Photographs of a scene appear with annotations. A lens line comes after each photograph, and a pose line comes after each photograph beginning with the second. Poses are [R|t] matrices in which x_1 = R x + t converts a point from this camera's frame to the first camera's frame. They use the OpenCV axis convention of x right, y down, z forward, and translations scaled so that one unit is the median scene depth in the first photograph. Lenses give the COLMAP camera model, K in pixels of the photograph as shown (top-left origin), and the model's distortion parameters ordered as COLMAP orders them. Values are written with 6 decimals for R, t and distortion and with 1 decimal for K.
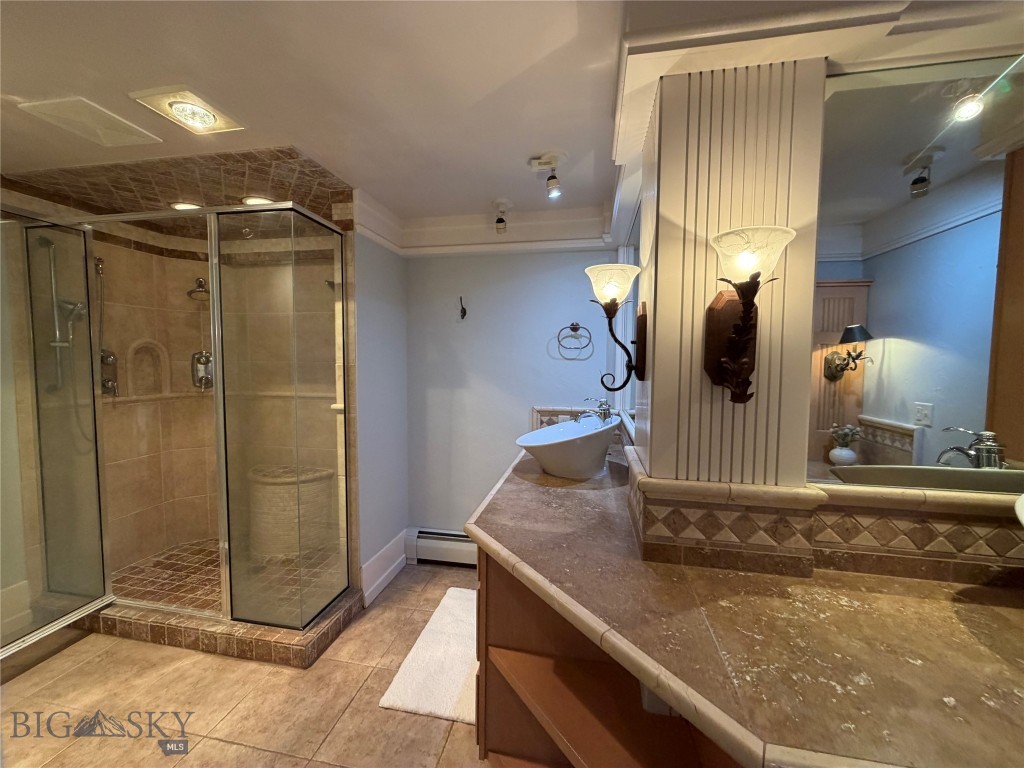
lens RADIAL K [[408.0, 0, 507.2], [0, 408.0, 383.6], [0, 0, 1]] dist [-0.000240, 0.000612]
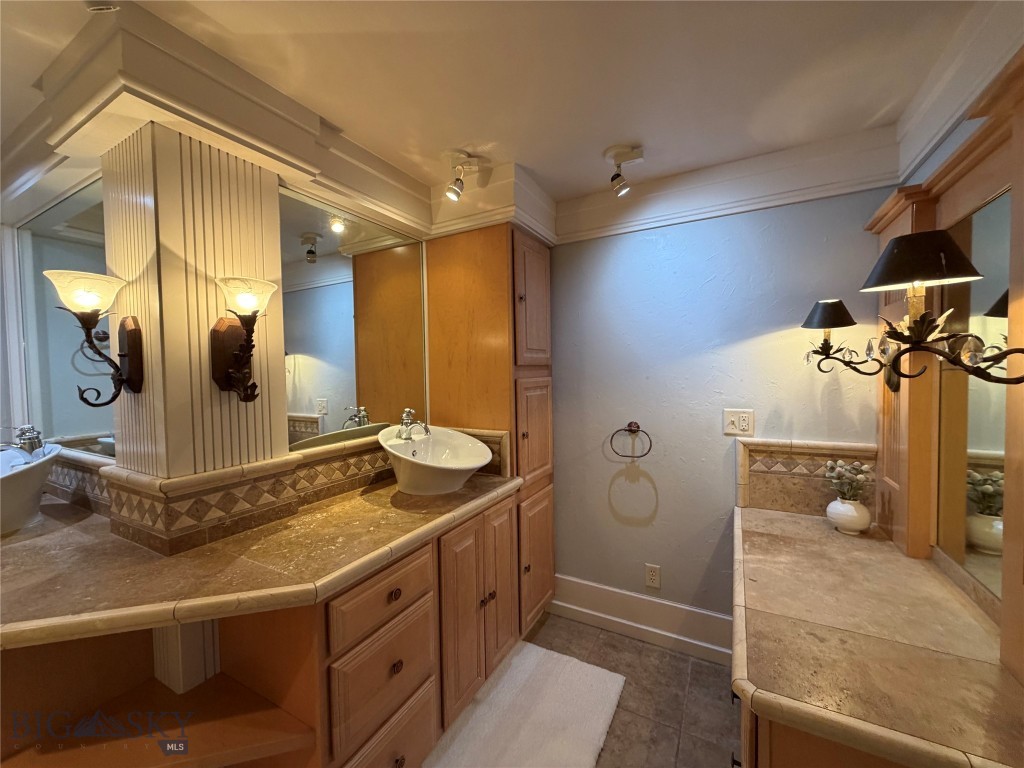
lens RADIAL K [[408.0, 0, 507.2], [0, 408.0, 383.6], [0, 0, 1]] dist [-0.000240, 0.000612]
pose [[0.302405, -0.045421, 0.952097, -0.426861], [0.075532, 0.996865, 0.023566, 0.018090], [-0.950182, 0.064788, 0.304888, -0.225857]]
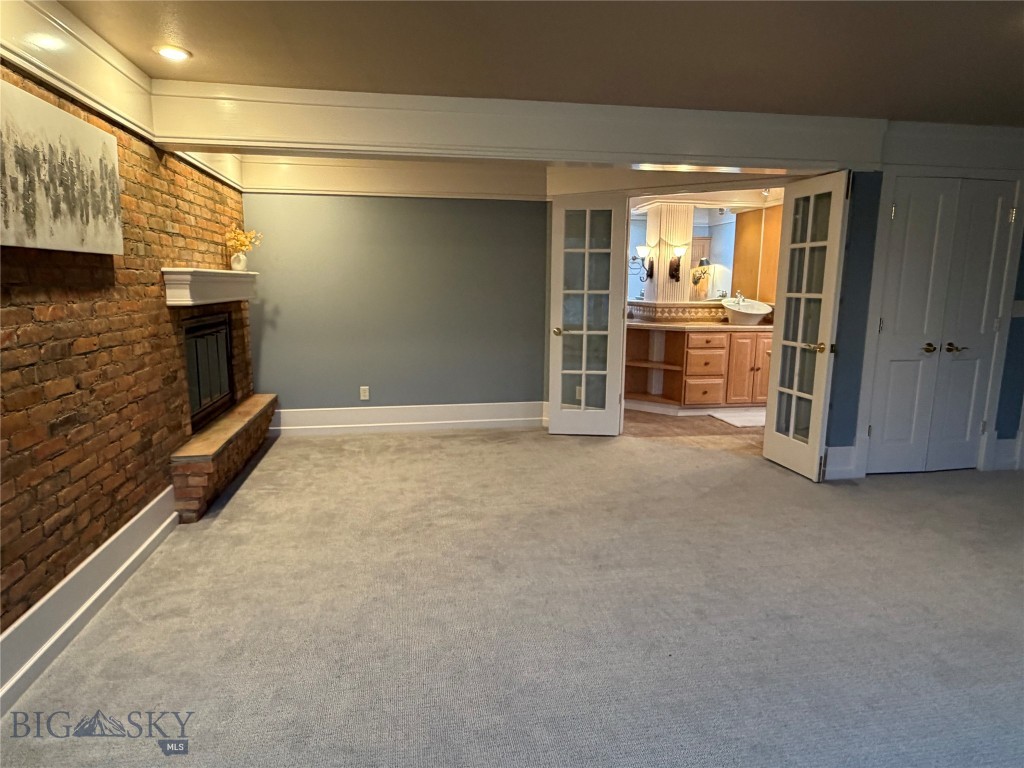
lens RADIAL K [[588.4, 0, 503.2], [0, 588.4, 383.2], [0, 0, 1]] dist [0.002611, 0.000343]
pose [[0.938338, -0.062516, 0.340020, -3.315311], [0.023602, 0.992804, 0.117404, 0.324087], [-0.344913, -0.102140, 0.933061, -4.266550]]
